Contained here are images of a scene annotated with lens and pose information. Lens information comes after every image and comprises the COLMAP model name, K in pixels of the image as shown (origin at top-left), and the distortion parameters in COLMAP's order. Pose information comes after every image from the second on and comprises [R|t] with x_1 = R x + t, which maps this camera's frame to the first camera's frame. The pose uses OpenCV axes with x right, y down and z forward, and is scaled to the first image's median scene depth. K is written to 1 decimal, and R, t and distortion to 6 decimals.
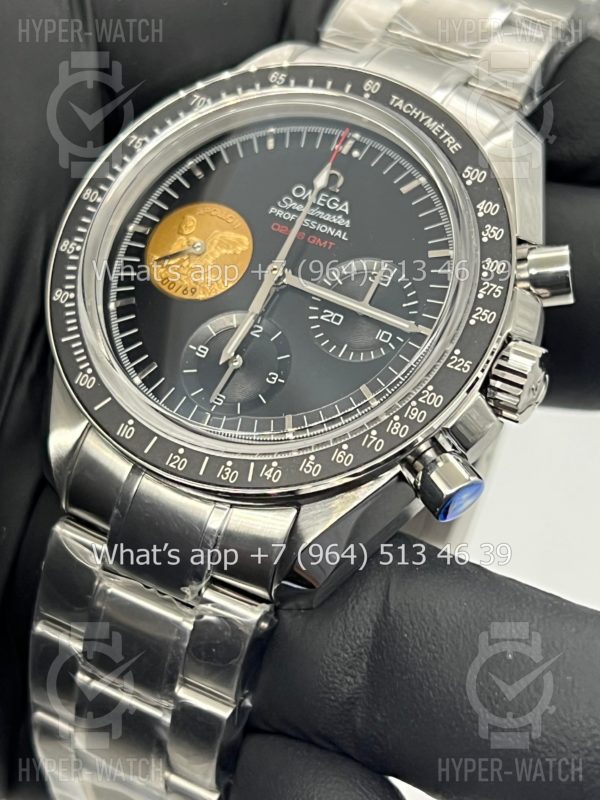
lens RADIAL K [[1867.2, 0, 297.4], [0, 1867.2, 397.9], [0, 0, 1]] dist [0.278203, 0.000000]
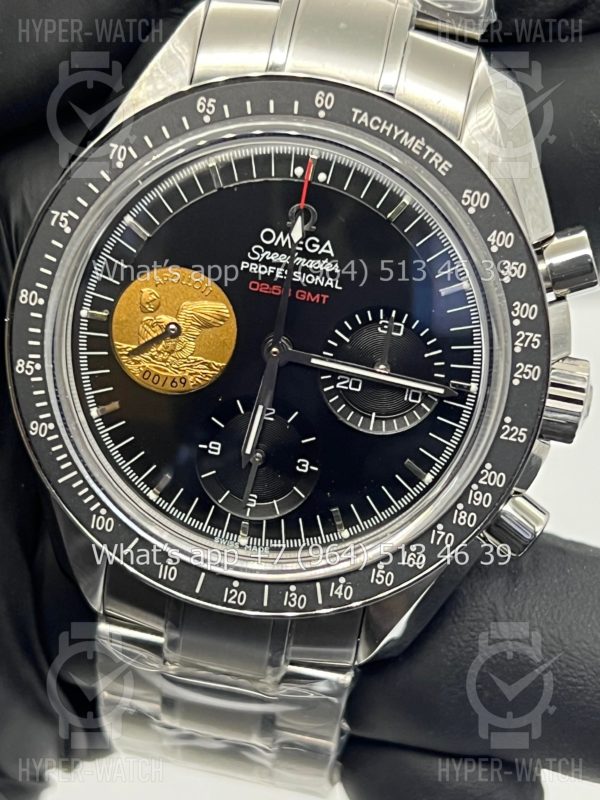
lens RADIAL K [[1867.2, 0, 299.8], [0, 1867.2, 396.0], [0, 0, 1]] dist [0.278203, 0.000000]
pose [[0.954327, -0.286533, 0.084613, -0.081099], [0.206163, 0.836548, 0.507626, -0.495216], [-0.216235, -0.466997, 0.857413, 0.236265]]
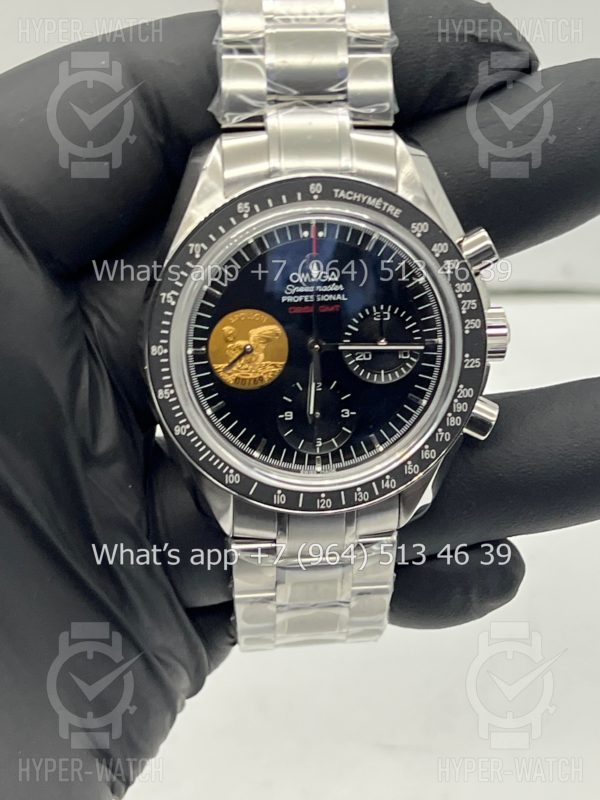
lens RADIAL K [[1867.2, 0, 307.2], [0, 1867.2, 405.3], [0, 0, 1]] dist [0.278203, 0.000000]
pose [[0.841411, -0.506490, 0.188402, -0.302147], [0.317050, 0.745010, 0.586889, -0.857184], [-0.437615, -0.434082, 0.787442, -0.110974]]
